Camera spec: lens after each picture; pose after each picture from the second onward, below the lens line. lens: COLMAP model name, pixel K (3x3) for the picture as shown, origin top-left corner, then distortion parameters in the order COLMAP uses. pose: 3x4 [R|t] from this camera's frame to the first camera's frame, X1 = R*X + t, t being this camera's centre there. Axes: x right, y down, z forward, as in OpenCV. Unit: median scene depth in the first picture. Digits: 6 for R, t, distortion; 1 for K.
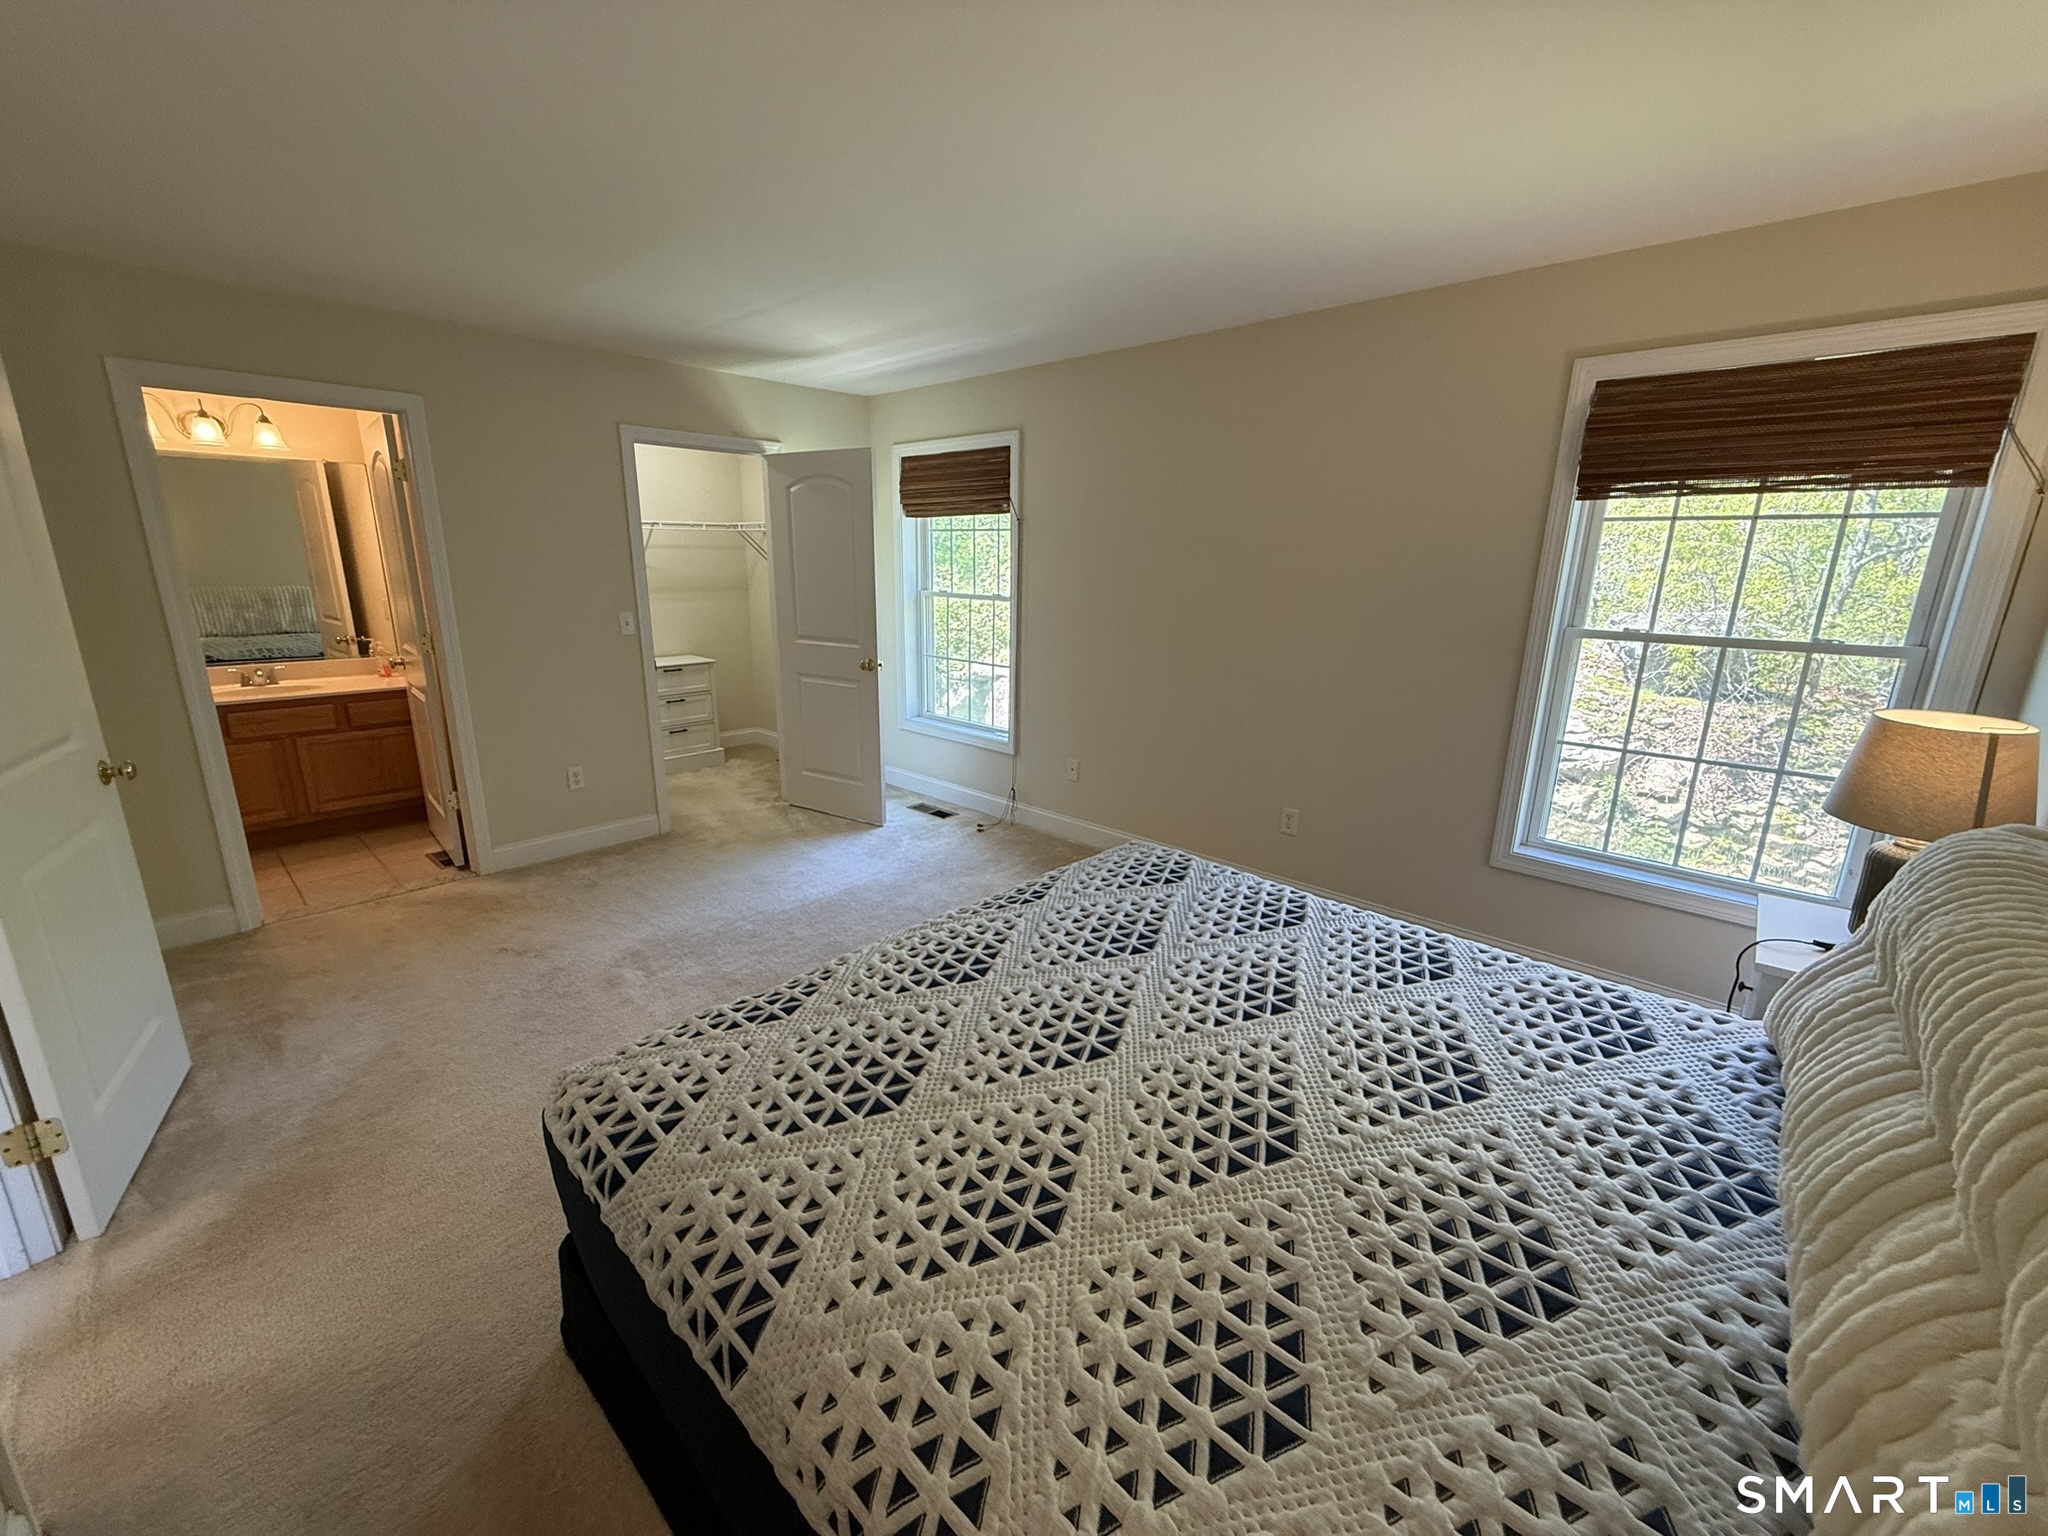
lens RADIAL K [[815.8, 0, 1022.0], [0, 815.8, 766.8], [0, 0, 1]] dist [-0.000596, 0.000144]
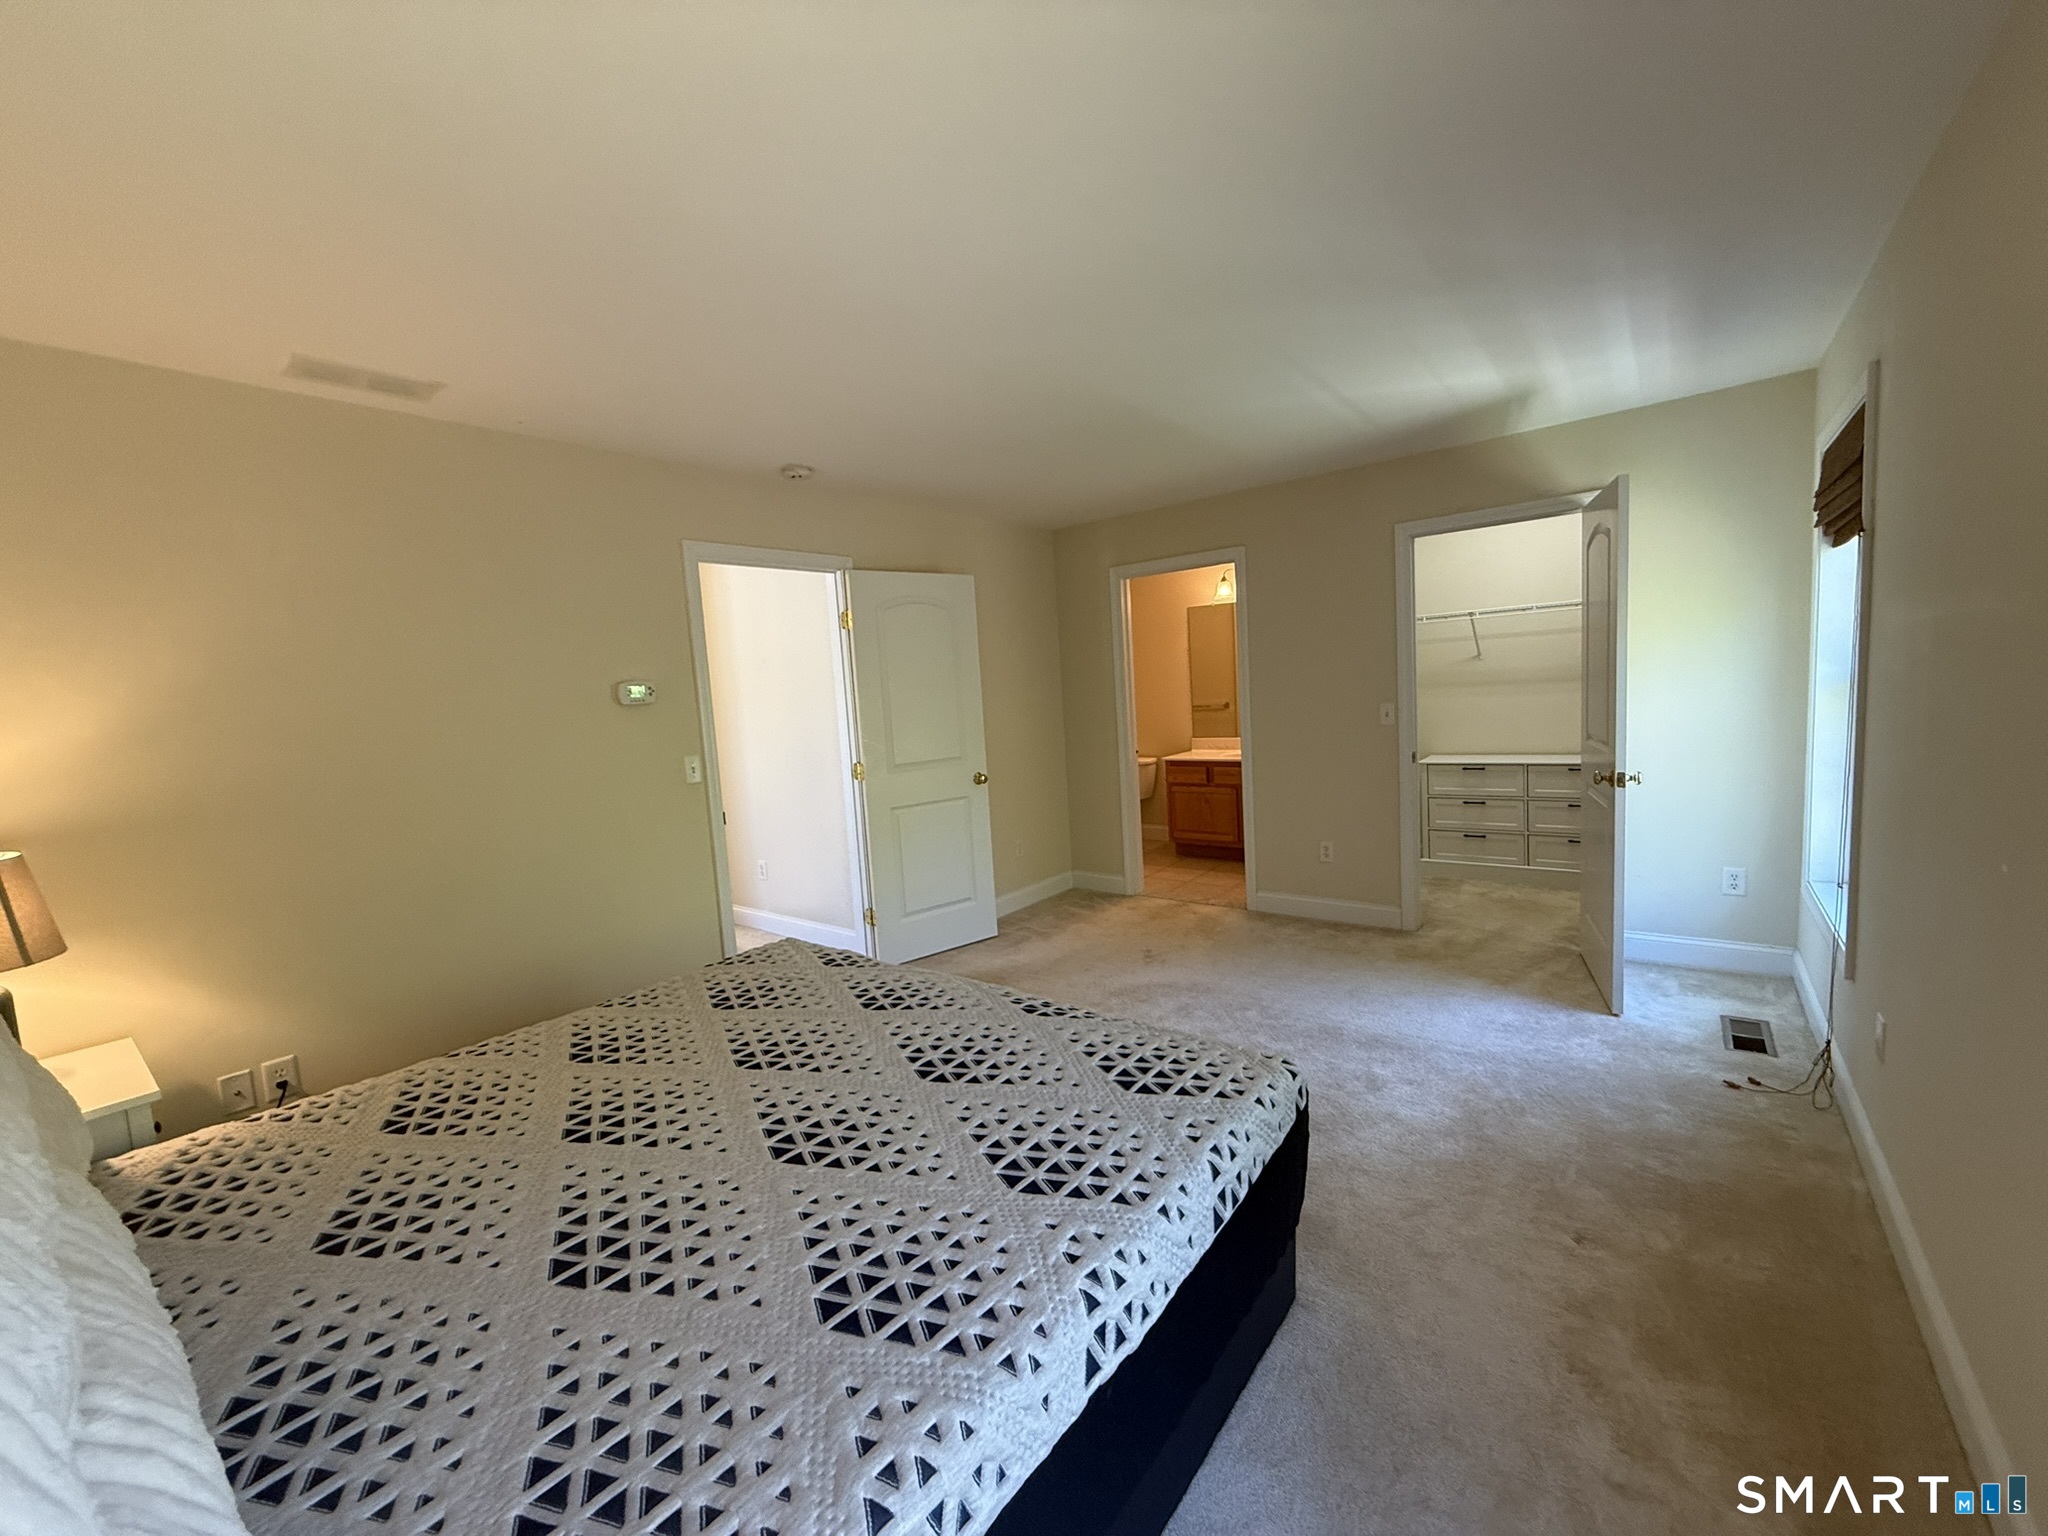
lens RADIAL K [[815.8, 0, 1025.1], [0, 815.8, 771.4], [0, 0, 1]] dist [-0.000596, 0.000144]
pose [[0.074329, 0.082550, -0.993811, 0.510900], [-0.184228, 0.980551, 0.067669, -0.092430], [0.980069, 0.178058, 0.088091, 0.484968]]
